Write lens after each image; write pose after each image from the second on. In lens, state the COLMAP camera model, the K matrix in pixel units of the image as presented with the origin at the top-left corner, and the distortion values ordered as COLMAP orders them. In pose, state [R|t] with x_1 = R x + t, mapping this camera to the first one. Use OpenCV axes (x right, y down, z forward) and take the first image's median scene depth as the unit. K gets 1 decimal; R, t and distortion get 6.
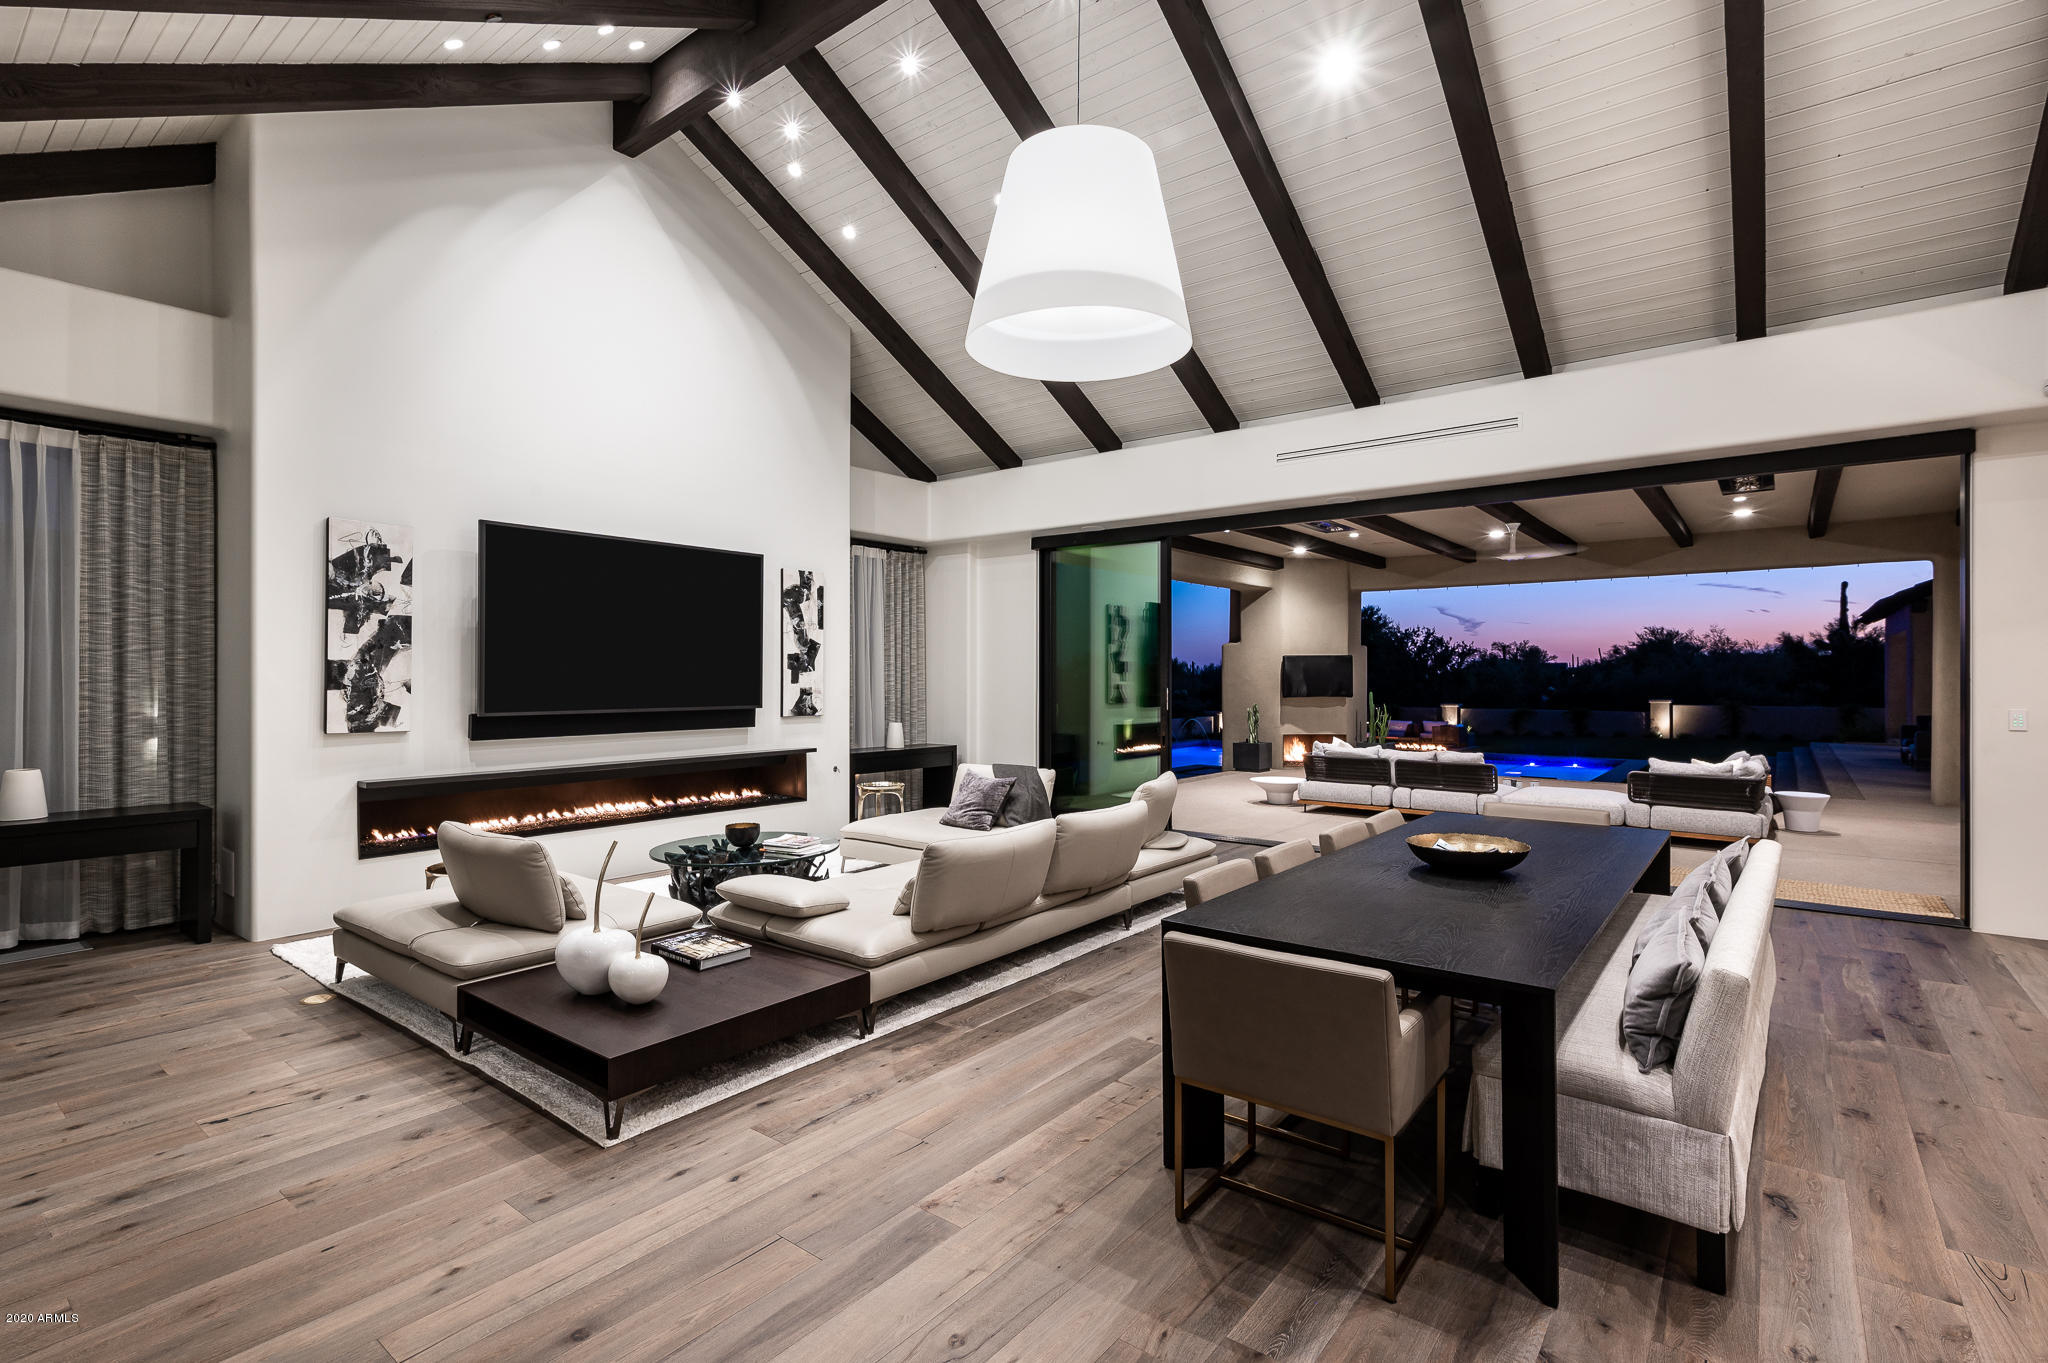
lens RADIAL K [[958.1, 0, 997.3], [0, 958.1, 677.2], [0, 0, 1]] dist [0.001859, 0.000245]
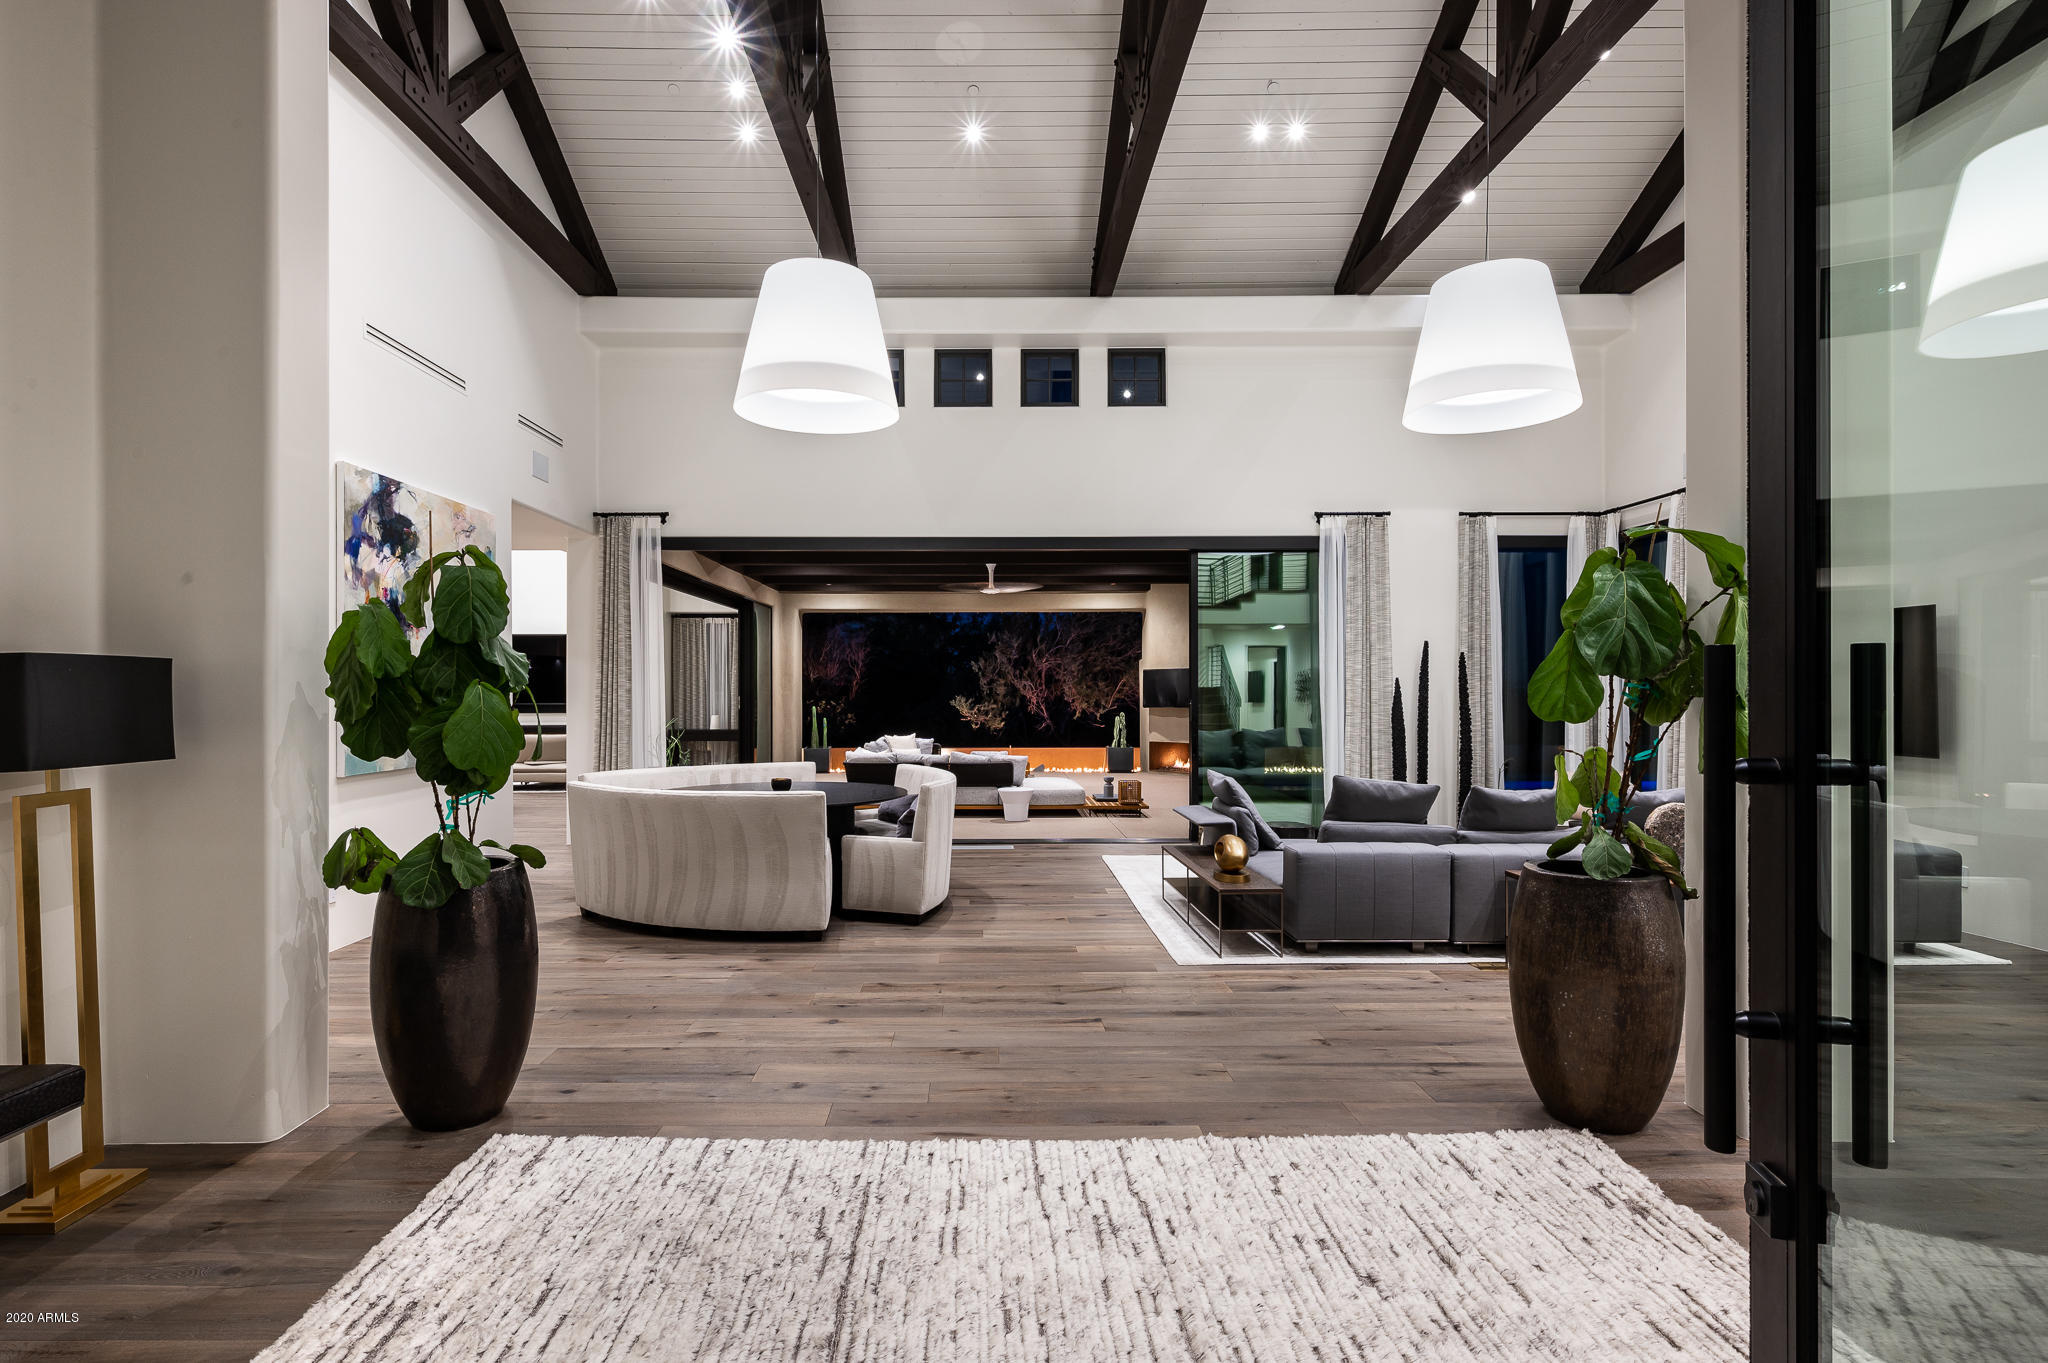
lens RADIAL K [[1017.4, 0, 985.0], [0, 1017.4, 690.6], [0, 0, 1]] dist [-0.006109, -0.000567]
pose [[0.632601, -0.000074, -0.774478, 2.001511], [0.001632, 0.999998, 0.001237, -0.000669], [0.774476, -0.002047, 0.632600, 0.221578]]
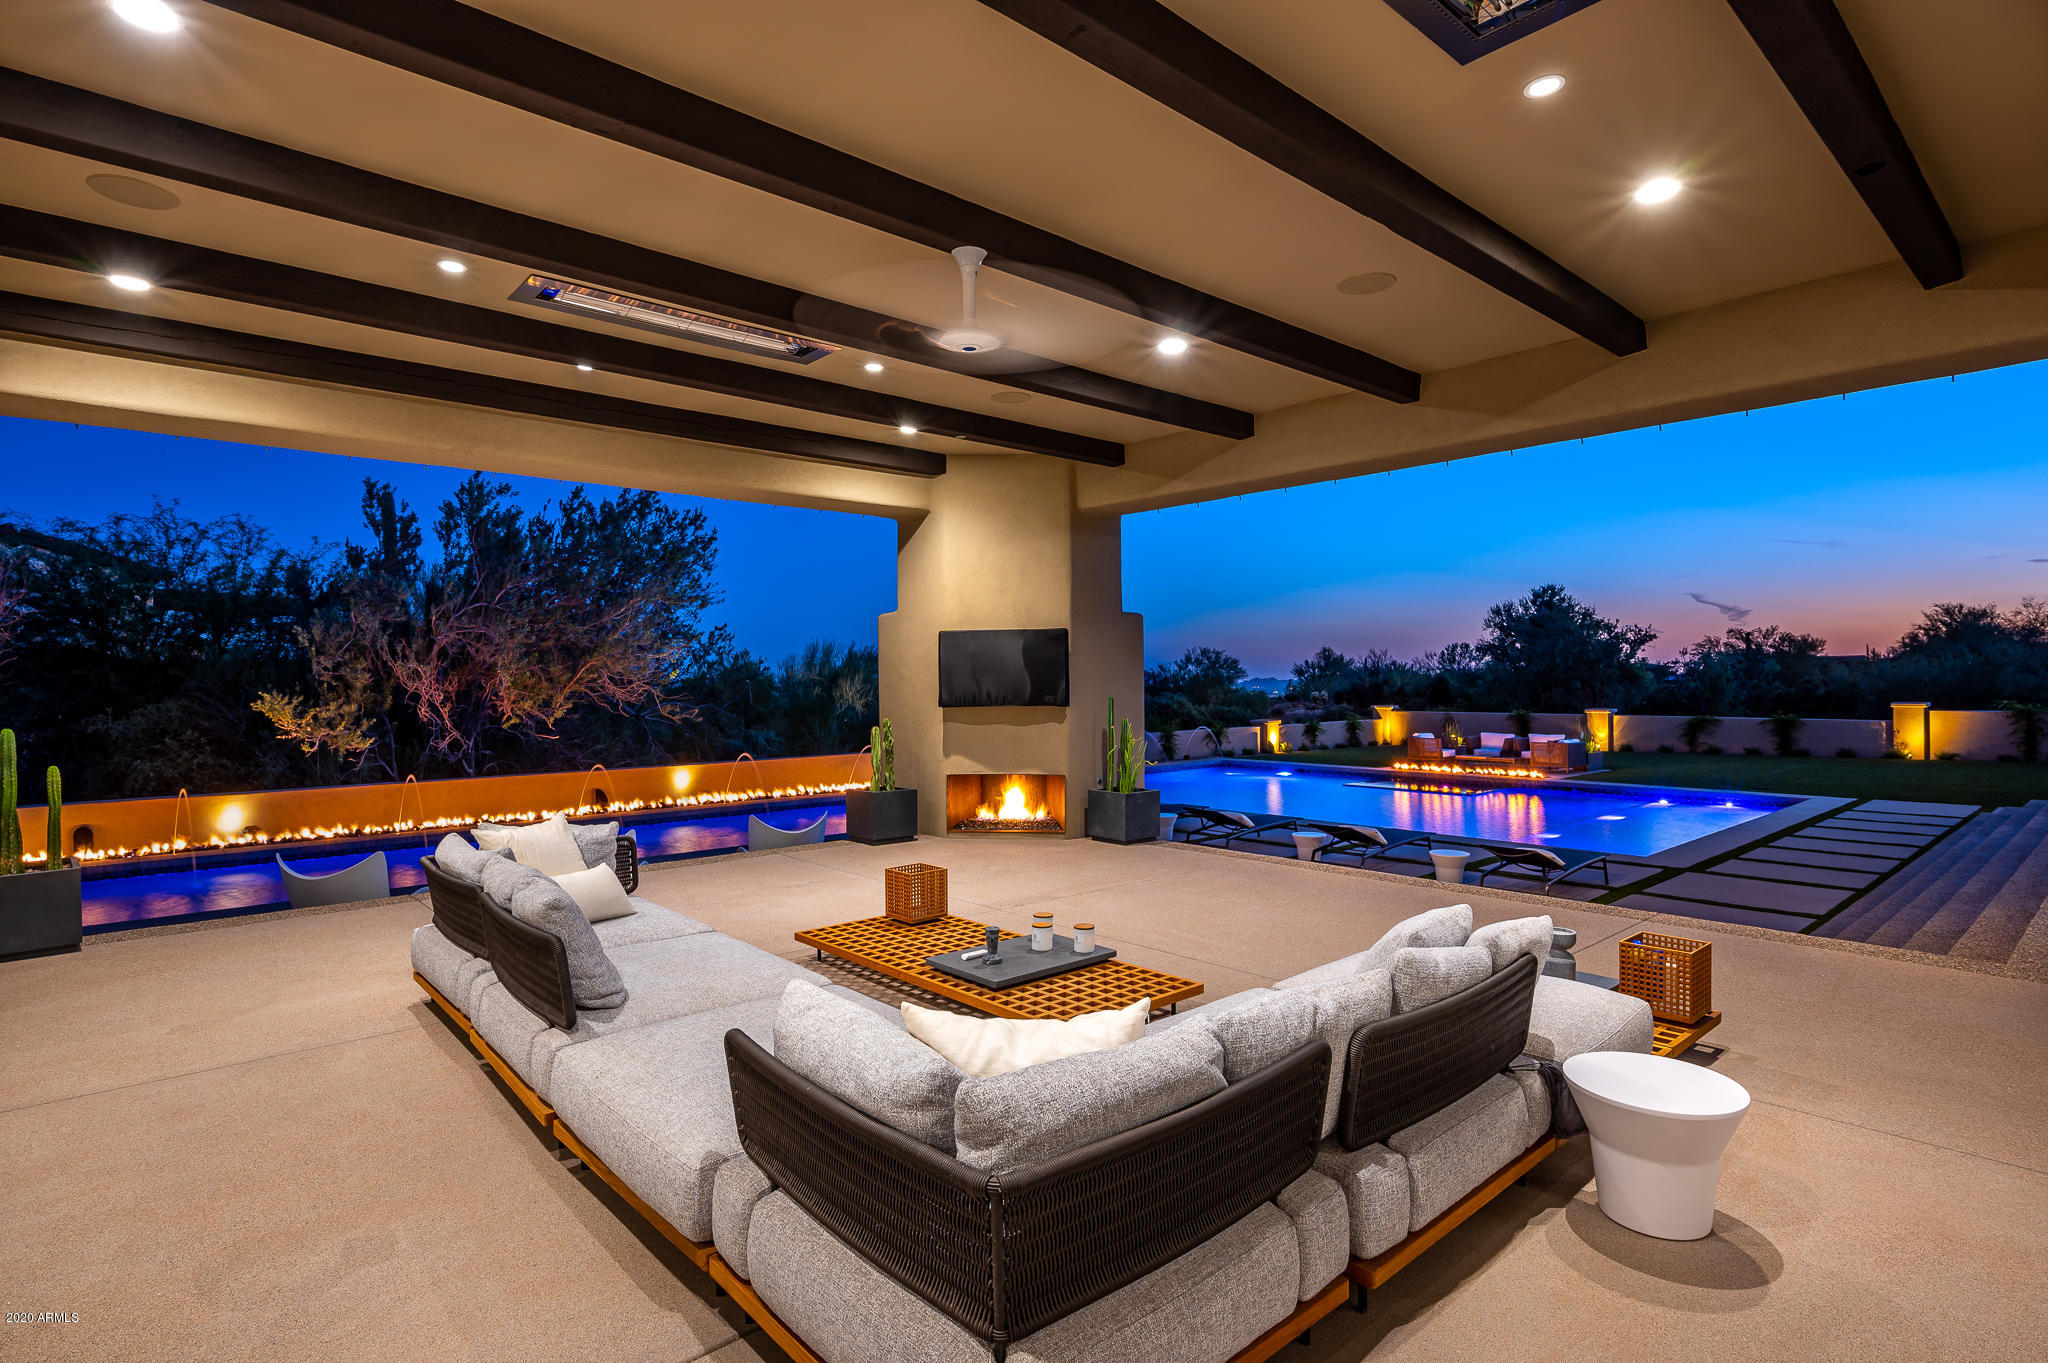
lens RADIAL K [[1025.7, 0, 1024.0], [0, 1025.7, 681.5], [0, 0, 1]] dist [-0.001270, -0.000284]
pose [[0.987082, -0.007014, -0.160064, 0.826417], [0.007349, 0.999972, 0.001502, 0.011617], [0.160048, -0.002659, 0.987106, 0.799991]]
